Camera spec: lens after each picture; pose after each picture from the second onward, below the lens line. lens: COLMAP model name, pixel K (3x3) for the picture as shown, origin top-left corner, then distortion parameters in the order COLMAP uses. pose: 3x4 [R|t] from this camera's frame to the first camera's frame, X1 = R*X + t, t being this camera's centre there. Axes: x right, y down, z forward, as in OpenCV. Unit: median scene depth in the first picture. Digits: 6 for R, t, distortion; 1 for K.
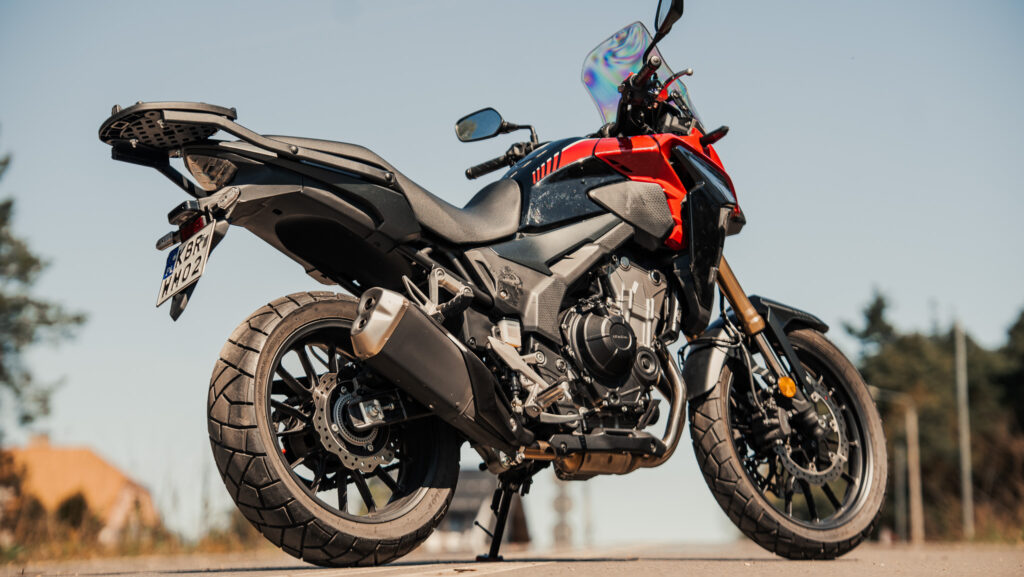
lens RADIAL K [[2411.2, 0, 513.1], [0, 2411.2, 287.6], [0, 0, 1]] dist [0.216606, 0.000000]
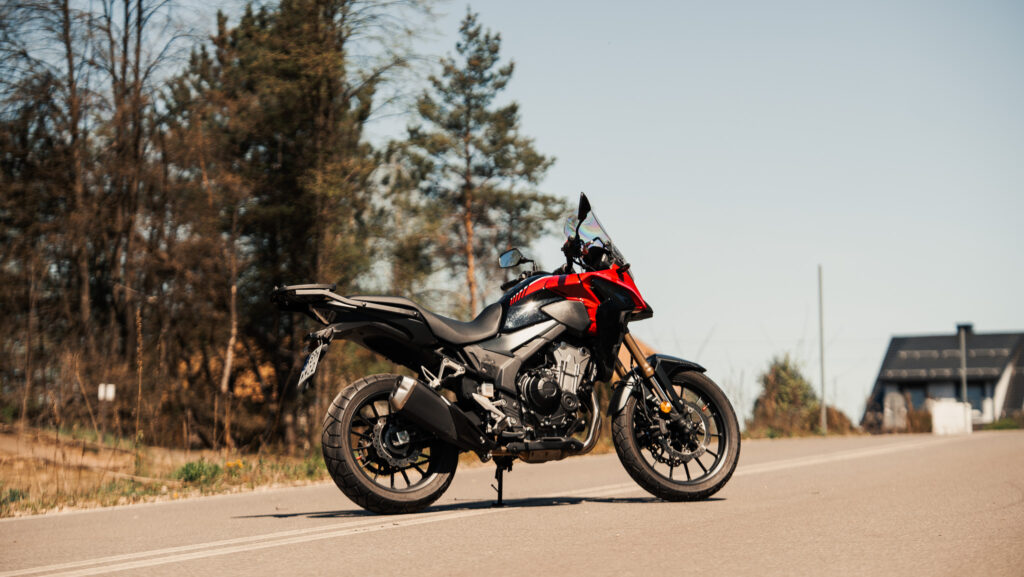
lens RADIAL K [[2411.2, 0, 508.6], [0, 2411.2, 287.9], [0, 0, 1]] dist [0.216606, 0.000000]
pose [[0.974550, -0.026182, -0.222636, 0.431600], [0.038592, 0.997923, 0.051572, -0.155745], [0.220823, -0.058852, 0.973537, -0.833067]]
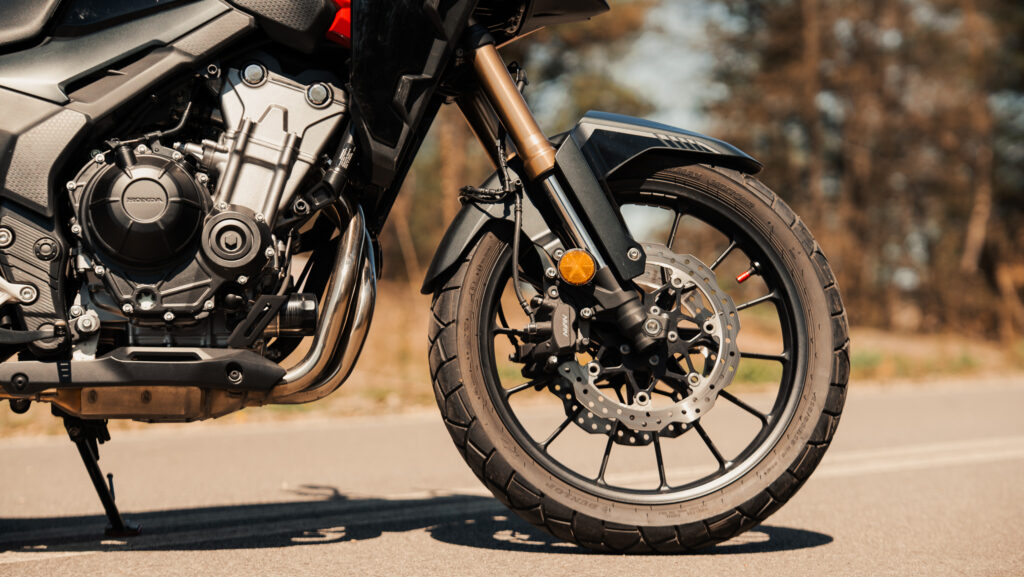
lens RADIAL K [[2411.2, 0, 513.9], [0, 2411.2, 293.7], [0, 0, 1]] dist [0.216606, 0.000000]
pose [[0.826838, 0.011107, -0.562330, 0.467505], [0.046271, 0.995073, 0.087690, -0.006069], [0.560534, -0.098525, 0.822250, 0.534542]]
